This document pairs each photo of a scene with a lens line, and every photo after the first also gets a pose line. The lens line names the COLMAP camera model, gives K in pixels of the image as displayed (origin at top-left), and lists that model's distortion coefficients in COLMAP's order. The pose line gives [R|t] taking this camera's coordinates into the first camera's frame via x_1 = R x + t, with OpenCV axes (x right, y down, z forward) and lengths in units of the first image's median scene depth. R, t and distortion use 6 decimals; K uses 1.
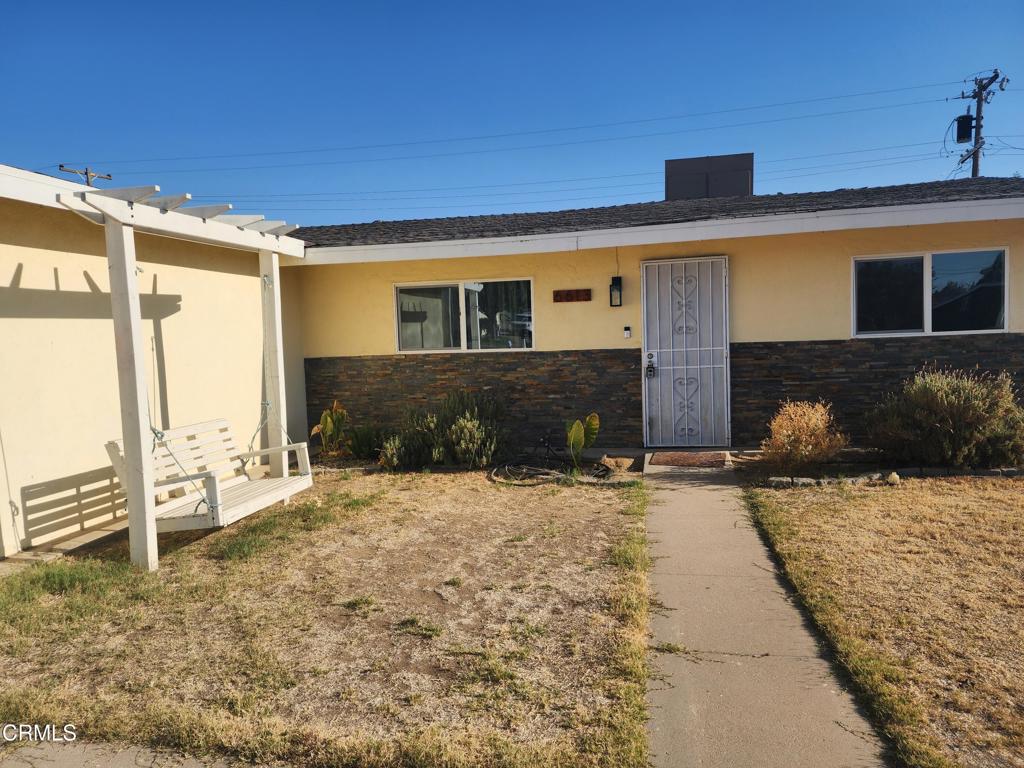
lens RADIAL K [[696.0, 0, 512.0], [0, 696.0, 384.0], [0, 0, 1]] dist [0.081321, -0.091224]
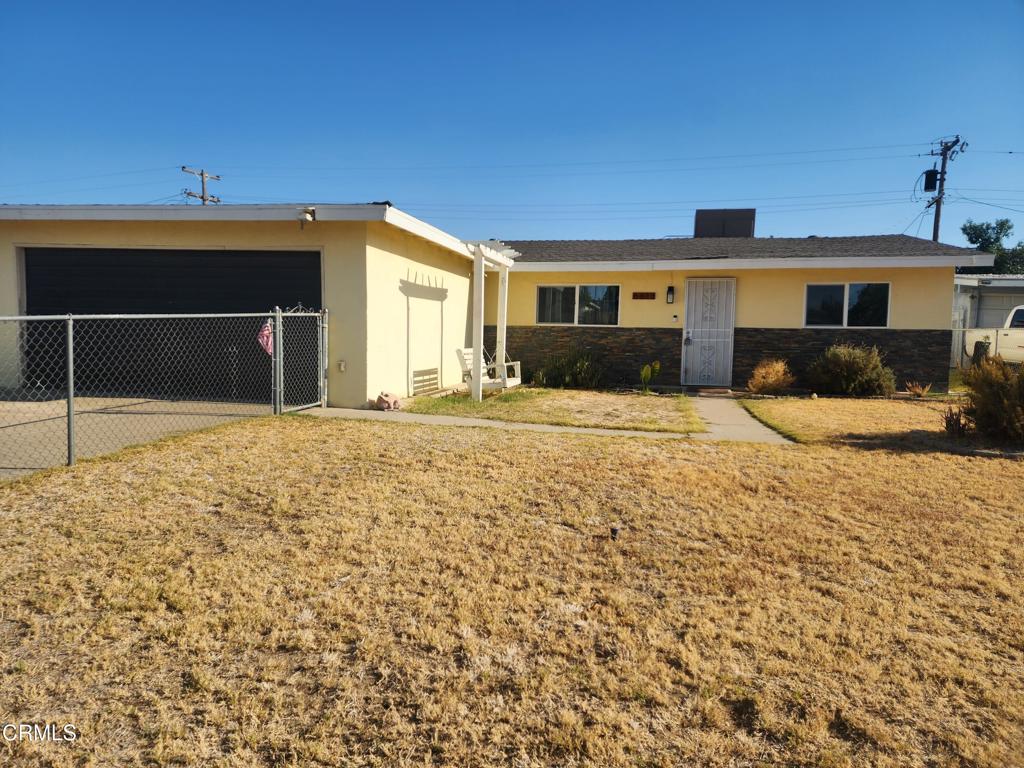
lens RADIAL K [[696.0, 0, 512.0], [0, 696.0, 384.0], [0, 0, 1]] dist [0.081321, -0.091224]
pose [[0.998539, 0.054031, 0.001168, -0.235971], [-0.054029, 0.998538, -0.001760, 0.114947], [-0.001261, 0.001694, 0.999998, -0.745747]]
